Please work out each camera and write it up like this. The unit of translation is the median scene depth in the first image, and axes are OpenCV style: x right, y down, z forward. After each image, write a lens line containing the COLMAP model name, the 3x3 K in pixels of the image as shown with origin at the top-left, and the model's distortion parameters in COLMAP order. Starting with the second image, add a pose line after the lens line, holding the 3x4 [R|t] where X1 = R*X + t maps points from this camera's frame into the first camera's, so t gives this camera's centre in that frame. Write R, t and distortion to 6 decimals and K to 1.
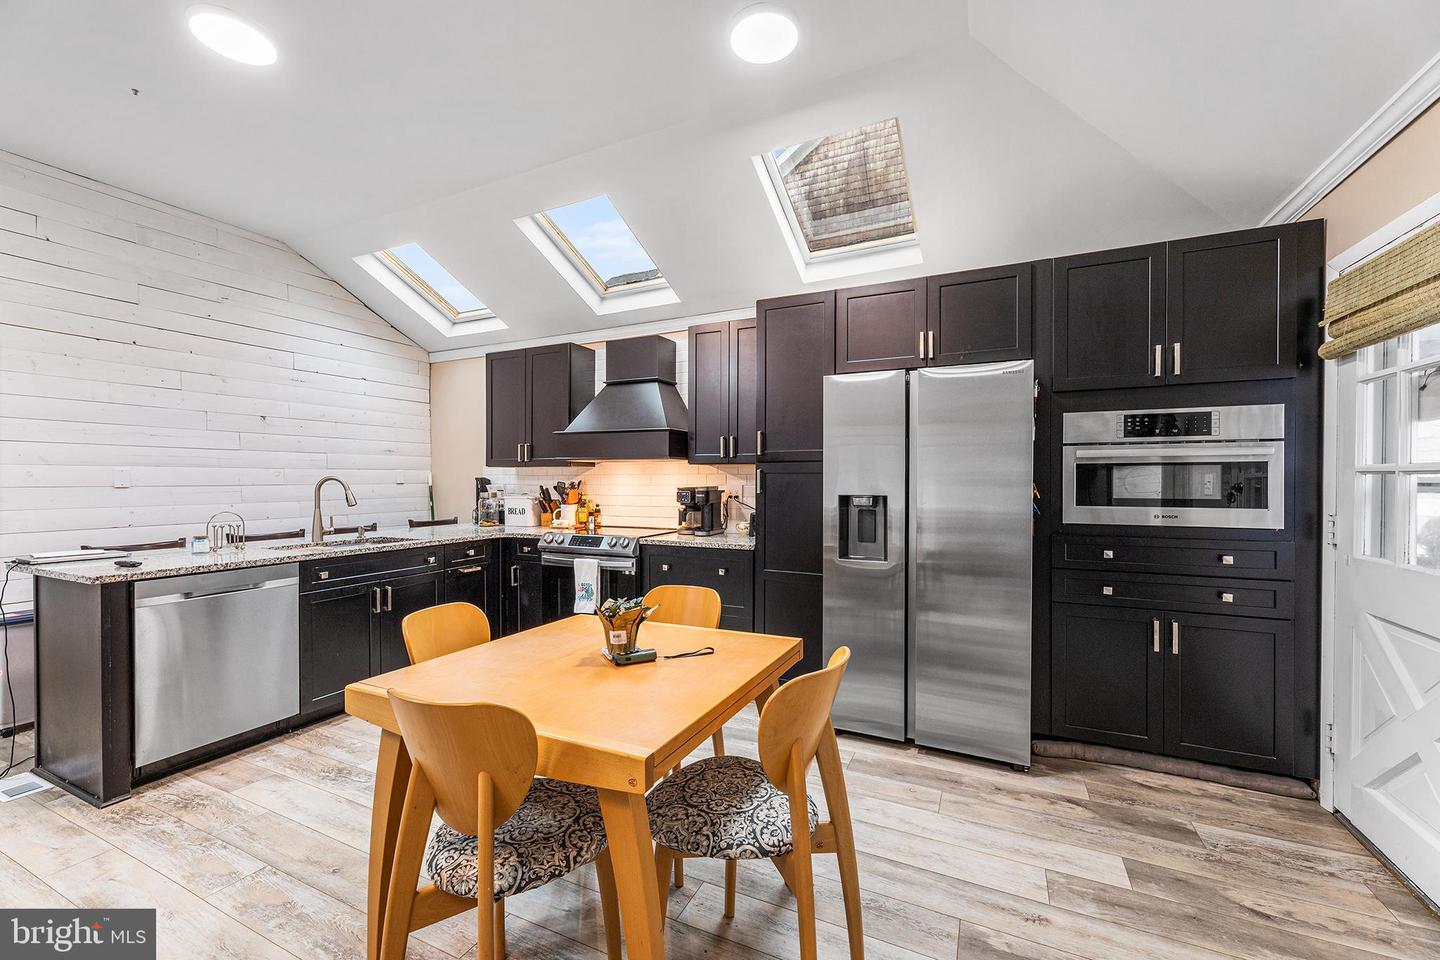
lens RADIAL K [[575.8, 0, 719.1], [0, 575.8, 485.5], [0, 0, 1]] dist [0.000598, 0.000119]
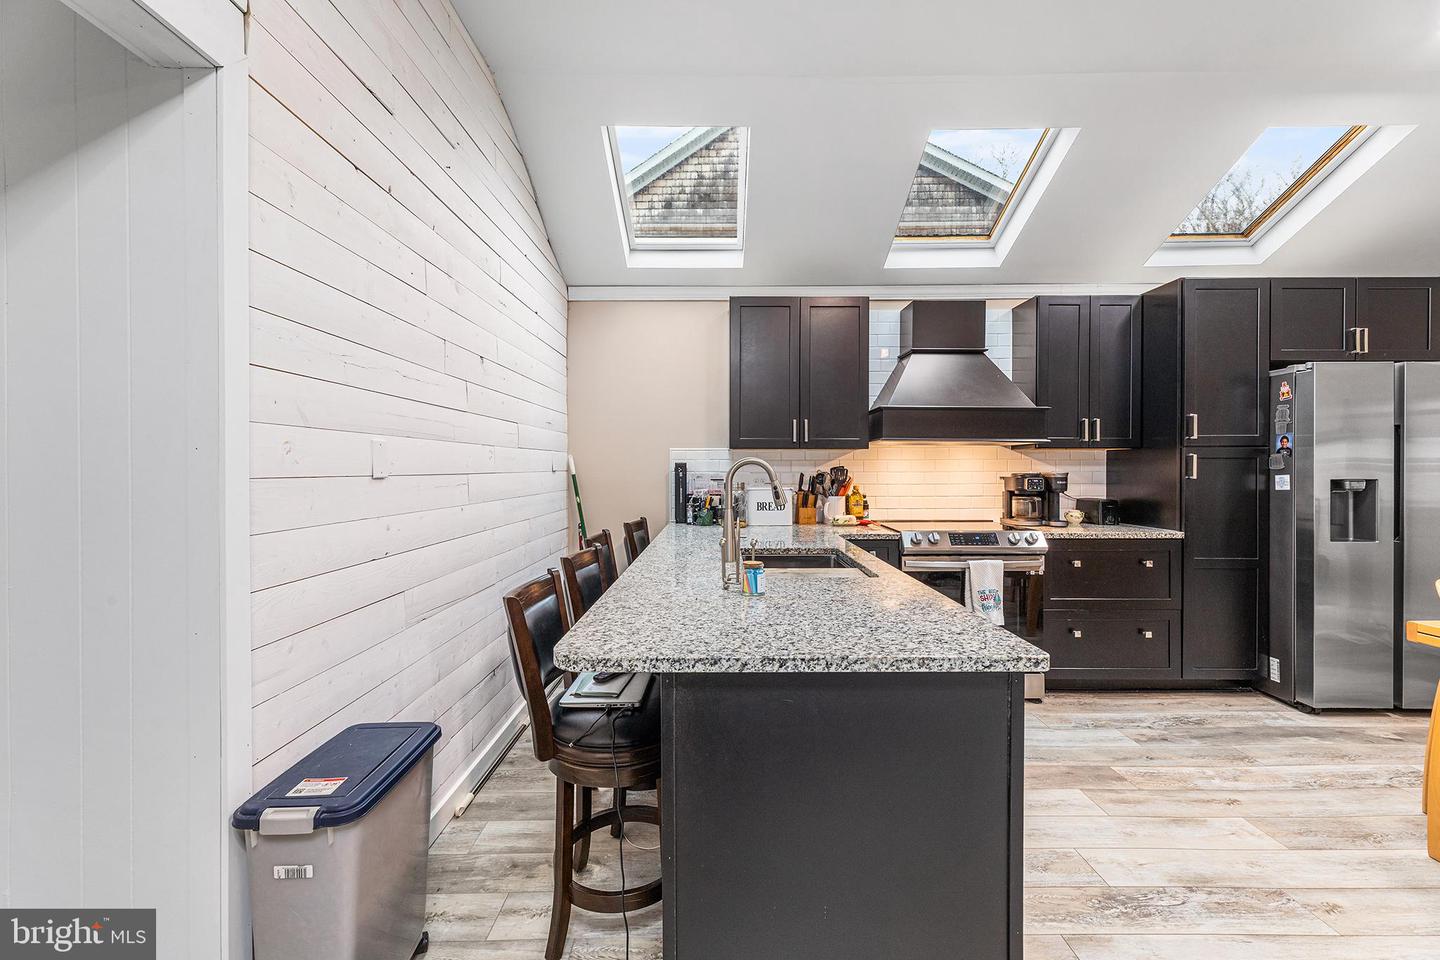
lens RADIAL K [[583.1, 0, 716.0], [0, 583.1, 474.4], [0, 0, 1]] dist [0.001886, 0.000250]
pose [[0.904360, -0.004811, 0.426743, -1.218849], [0.005236, 0.999986, 0.000179, 0.002100], [-0.426738, 0.002072, 0.904373, 0.525583]]
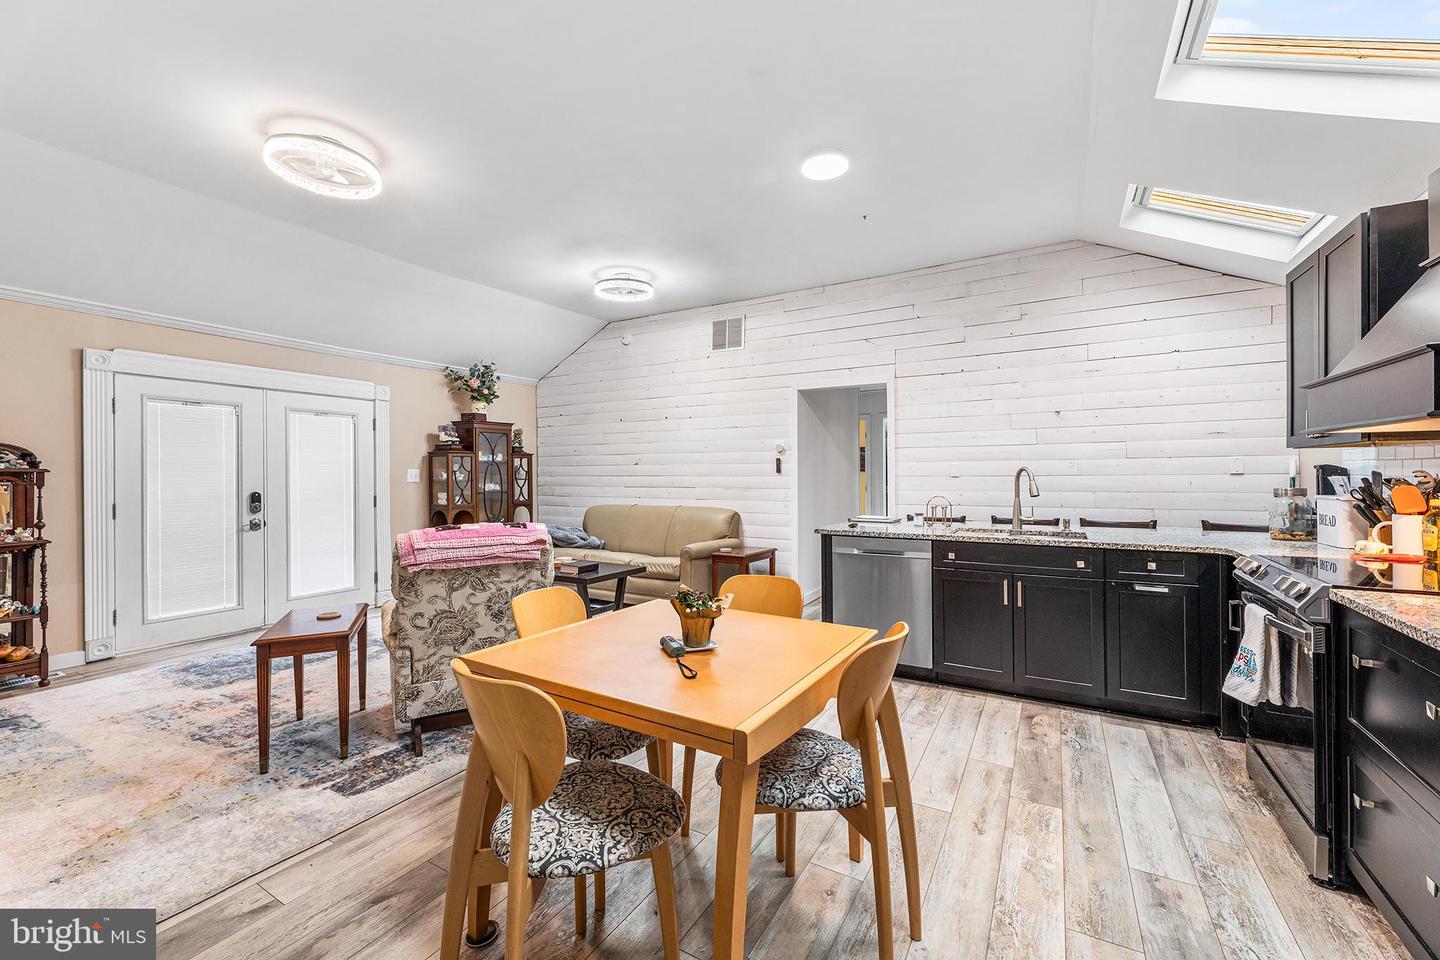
lens RADIAL K [[576.6, 0, 717.9], [0, 576.6, 474.6], [0, 0, 1]] dist [0.002272, -0.000636]
pose [[-0.082048, 0.002172, -0.996626, 0.492196], [-0.003625, 0.999990, 0.002478, -0.003408], [0.996622, 0.003816, -0.082039, 0.669524]]
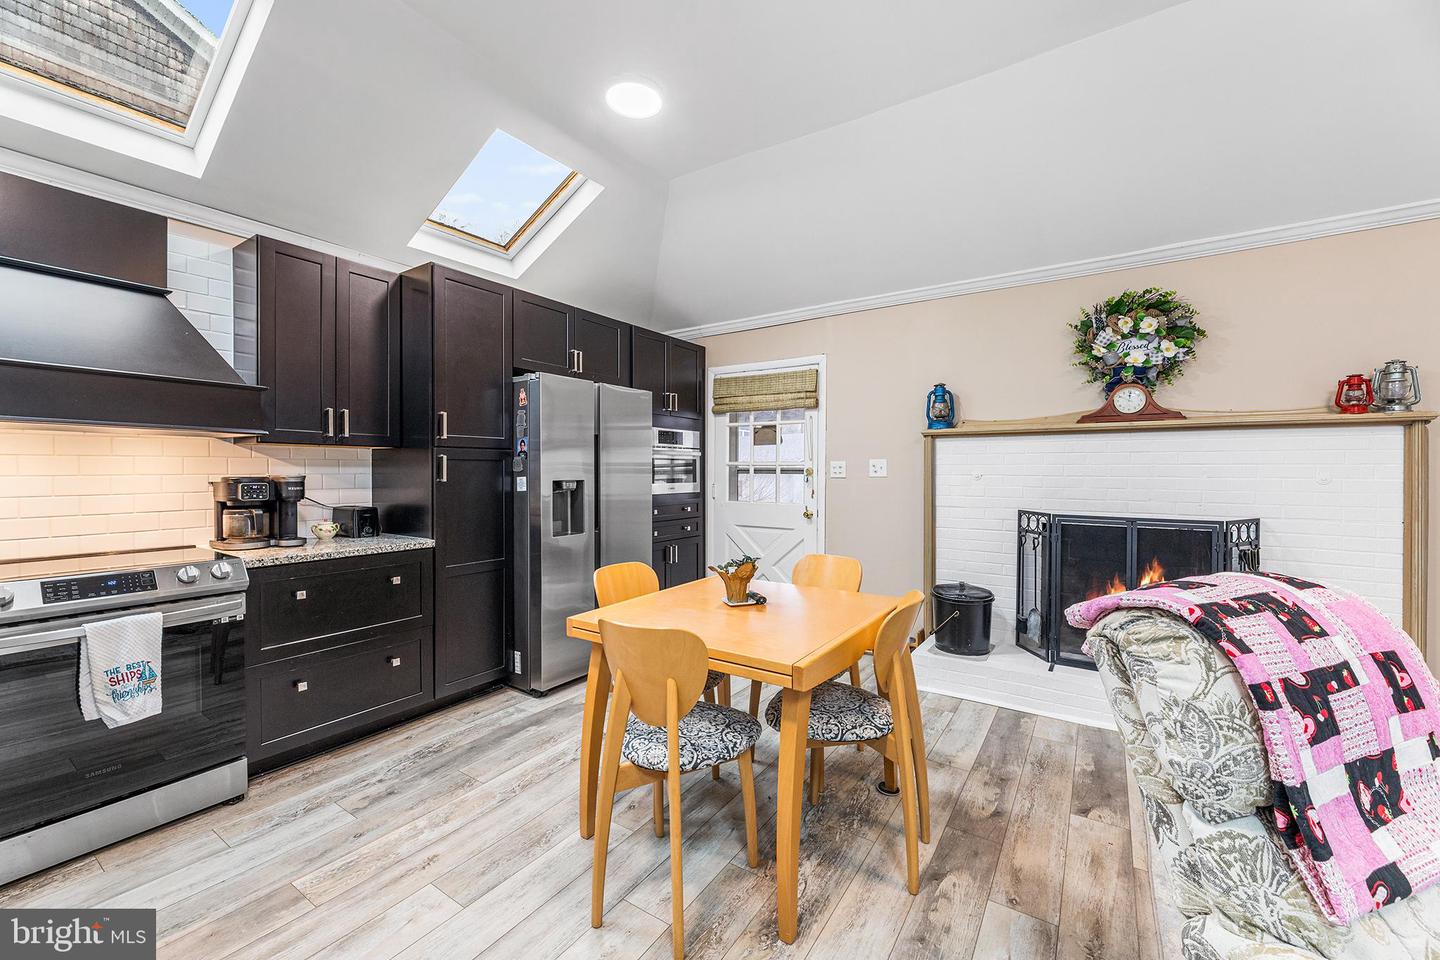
lens RADIAL K [[576.6, 0, 717.9], [0, 576.6, 474.6], [0, 0, 1]] dist [0.002272, -0.000636]
pose [[0.144430, -0.008039, 0.989482, -0.863529], [0.008112, 0.999943, 0.006940, -0.000182], [-0.989482, 0.007024, 0.144487, 0.514231]]
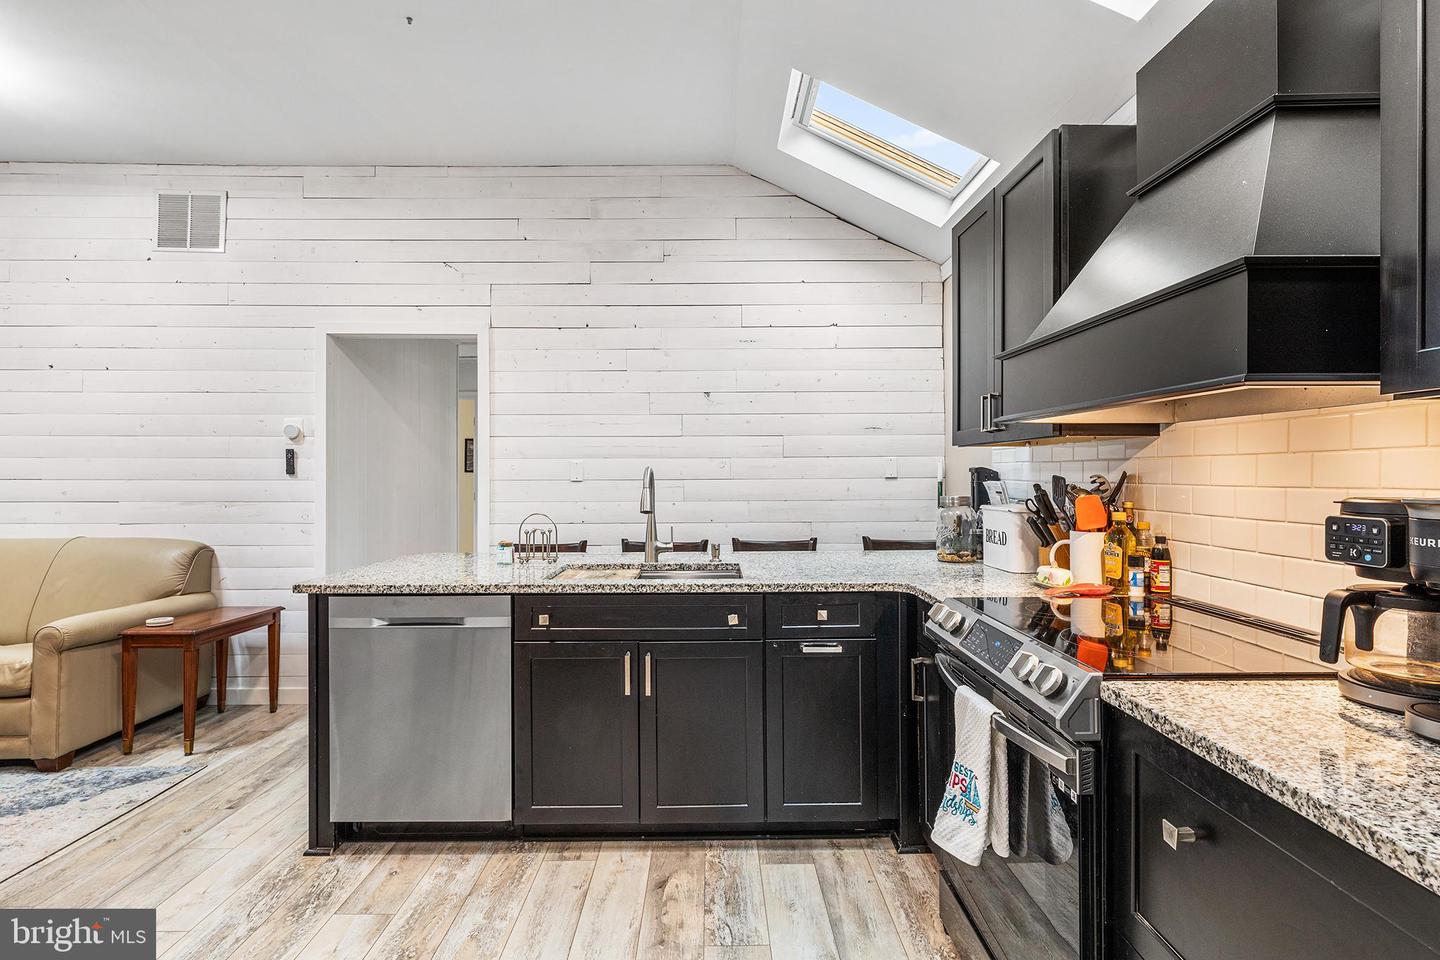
lens RADIAL K [[691.9, 0, 716.9], [0, 691.9, 473.0], [0, 0, 1]] dist [0.001554, 0.000514]
pose [[0.439722, -0.002125, -0.898132, 0.101894], [-0.006307, 0.999965, -0.005454, -0.006112], [0.898112, 0.008063, 0.439693, 0.872052]]
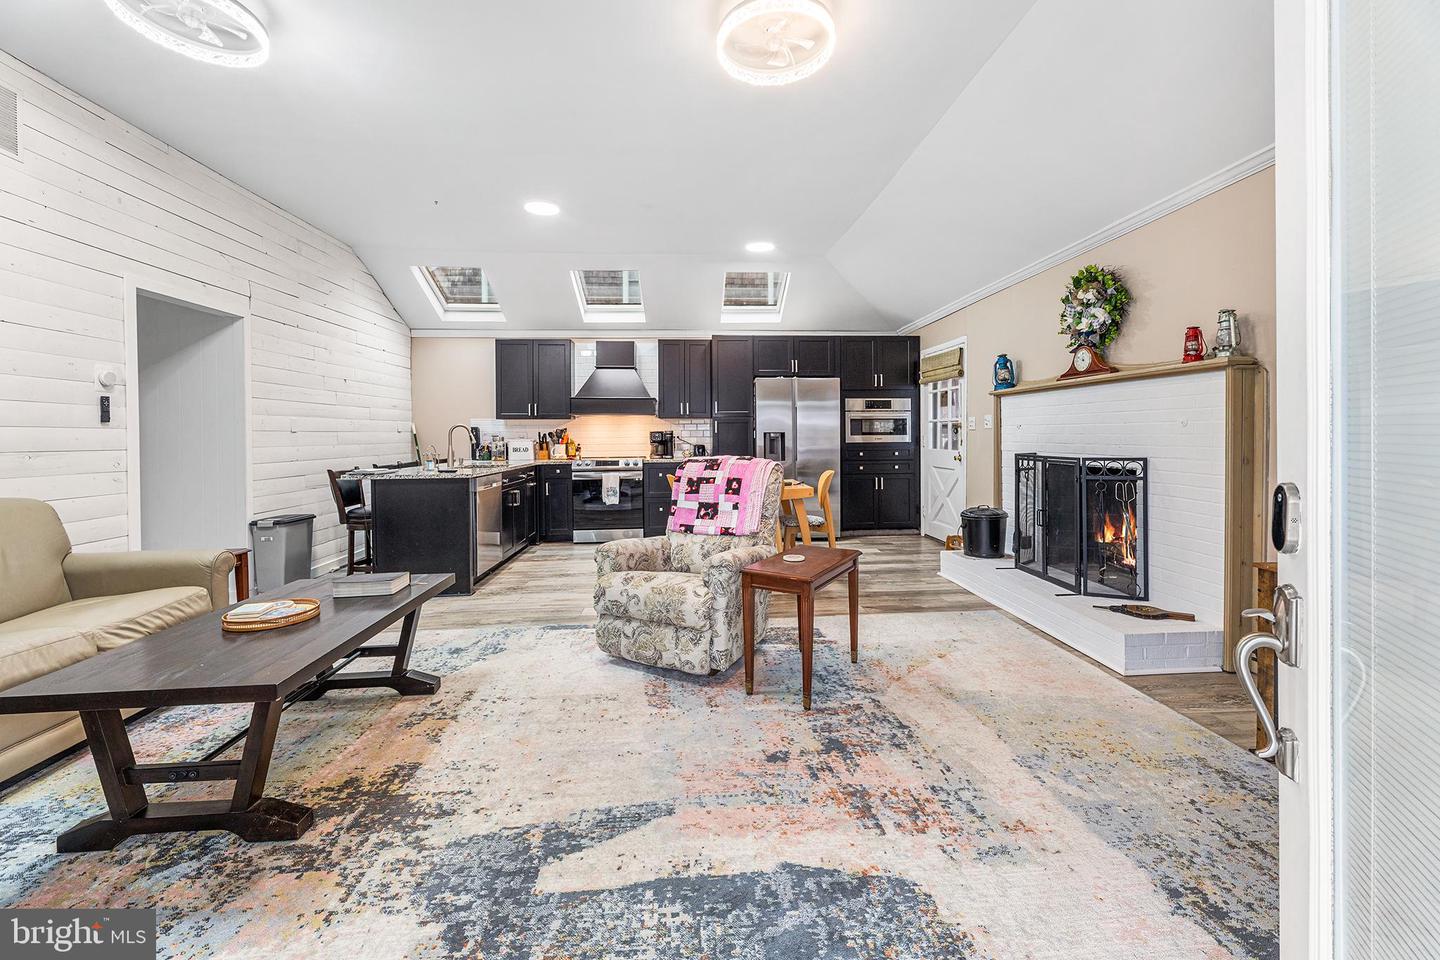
lens RADIAL K [[591.1, 0, 725.2], [0, 591.1, 440.7], [0, 0, 1]] dist [0.001256, -0.000357]
pose [[0.868336, -0.011357, 0.495846, -1.040999], [0.013031, 0.999915, 0.000083, 0.046235], [-0.495805, 0.006389, 0.868410, -0.891308]]
